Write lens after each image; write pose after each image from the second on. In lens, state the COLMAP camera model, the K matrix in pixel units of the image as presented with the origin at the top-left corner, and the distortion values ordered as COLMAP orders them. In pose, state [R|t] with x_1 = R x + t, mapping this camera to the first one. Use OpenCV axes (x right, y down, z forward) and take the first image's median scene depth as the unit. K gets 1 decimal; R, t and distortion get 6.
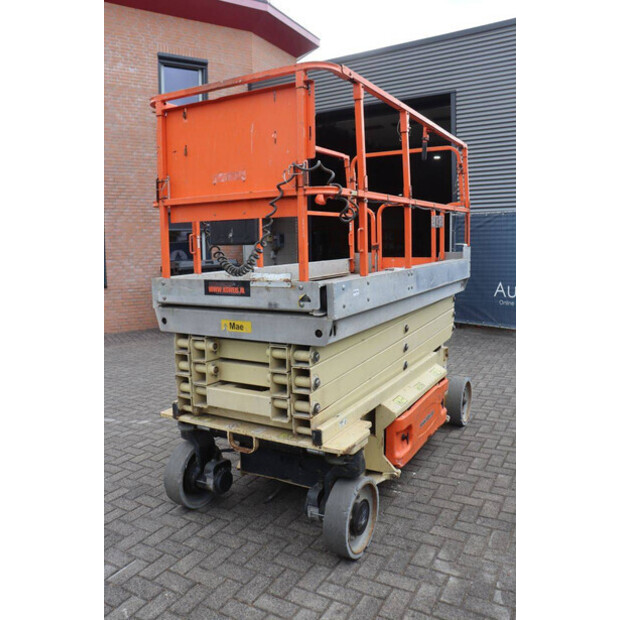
lens RADIAL K [[519.0, 0, 312.1], [0, 519.0, 304.8], [0, 0, 1]] dist [-0.099529, 0.012041]
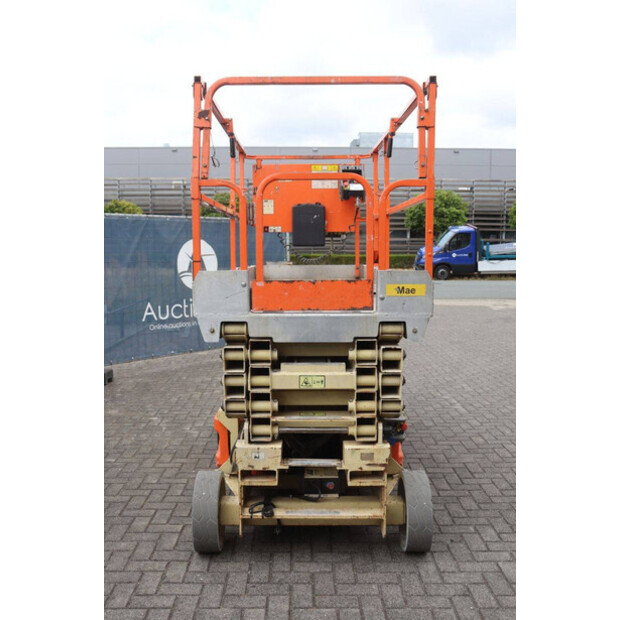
lens RADIAL K [[622.5, 0, 303.7], [0, 622.5, 307.6], [0, 0, 1]] dist [-0.055539, 0.029010]
pose [[-0.865683, 0.075239, -0.494907, 0.935187], [-0.036756, 0.976419, 0.212734, -0.365407], [0.499242, 0.202351, -0.842503, 2.834816]]
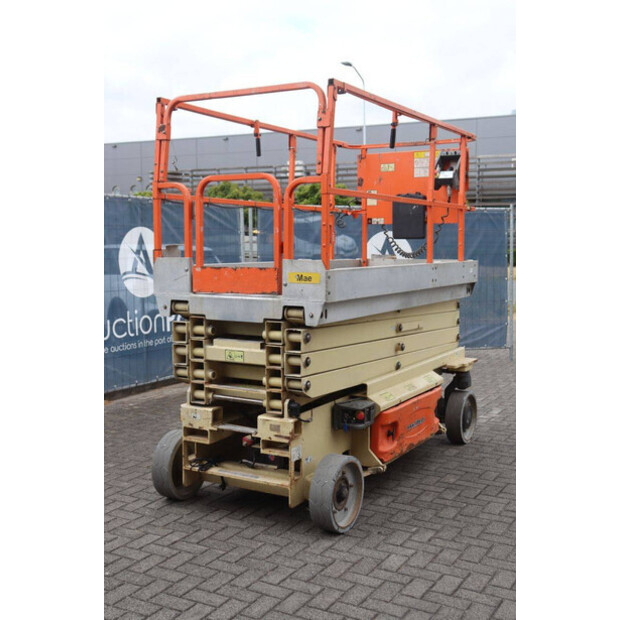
lens RADIAL K [[791.1, 0, 310.0], [0, 791.1, 310.0], [0, 0, 1]] dist [0.017521, 0.042951]
pose [[-0.999703, 0.021864, -0.010749, 0.202077], [0.019163, 0.978097, 0.207267, -0.427832], [0.015045, 0.206999, -0.978225, 3.537573]]
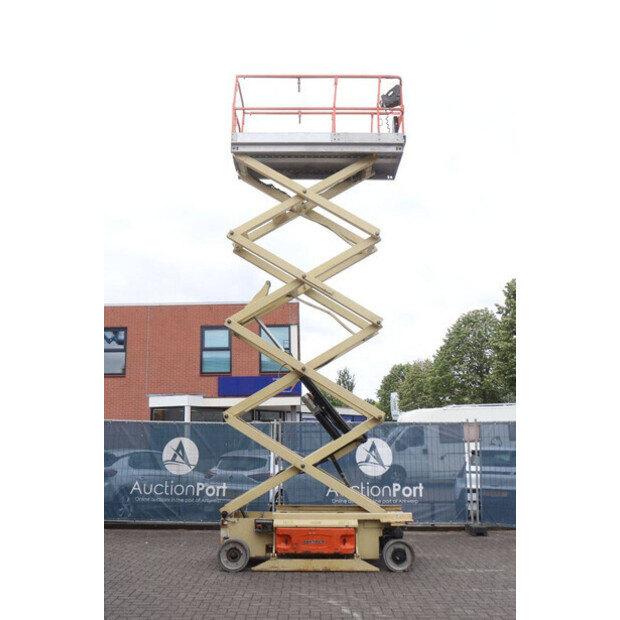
lens RADIAL K [[622.5, 0, 303.7], [0, 622.5, 307.6], [0, 0, 1]] dist [-0.055539, 0.029010]
pose [[-0.490420, 0.197834, 0.848734, -2.968178], [0.112405, 0.980118, -0.163507, -0.373206], [-0.864206, 0.015215, -0.502907, 3.215370]]
